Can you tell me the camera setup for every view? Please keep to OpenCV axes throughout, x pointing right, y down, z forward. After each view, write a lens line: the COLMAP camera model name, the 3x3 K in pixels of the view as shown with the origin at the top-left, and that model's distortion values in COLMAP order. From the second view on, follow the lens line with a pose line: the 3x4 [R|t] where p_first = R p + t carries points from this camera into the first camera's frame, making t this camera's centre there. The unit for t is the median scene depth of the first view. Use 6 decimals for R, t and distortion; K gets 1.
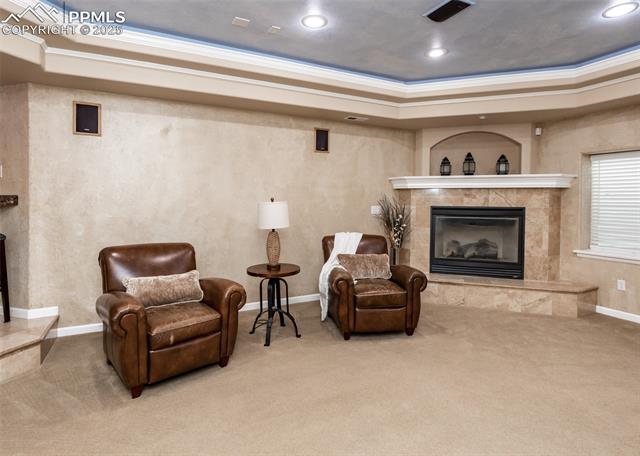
lens RADIAL K [[359.0, 0, 318.2], [0, 359.0, 204.3], [0, 0, 1]] dist [0.004448, 0.000056]
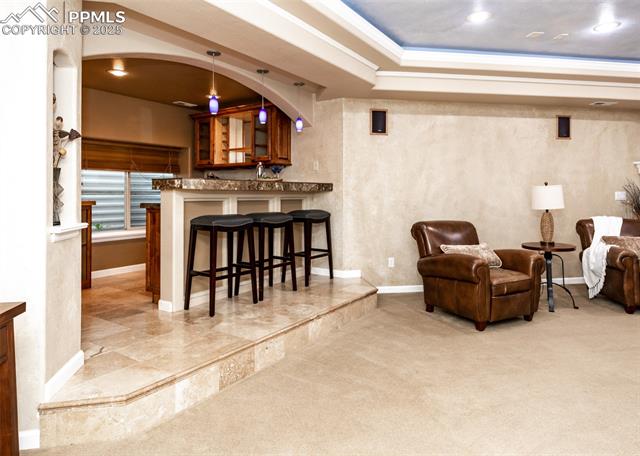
lens RADIAL K [[417.5, 0, 301.0], [0, 417.5, 192.1], [0, 0, 1]] dist [0.000363, 0.001086]
pose [[0.955166, -0.009599, -0.295916, -0.403732], [0.004180, 0.999812, -0.018942, 0.029102], [0.296042, 0.016856, 0.955026, -0.401874]]
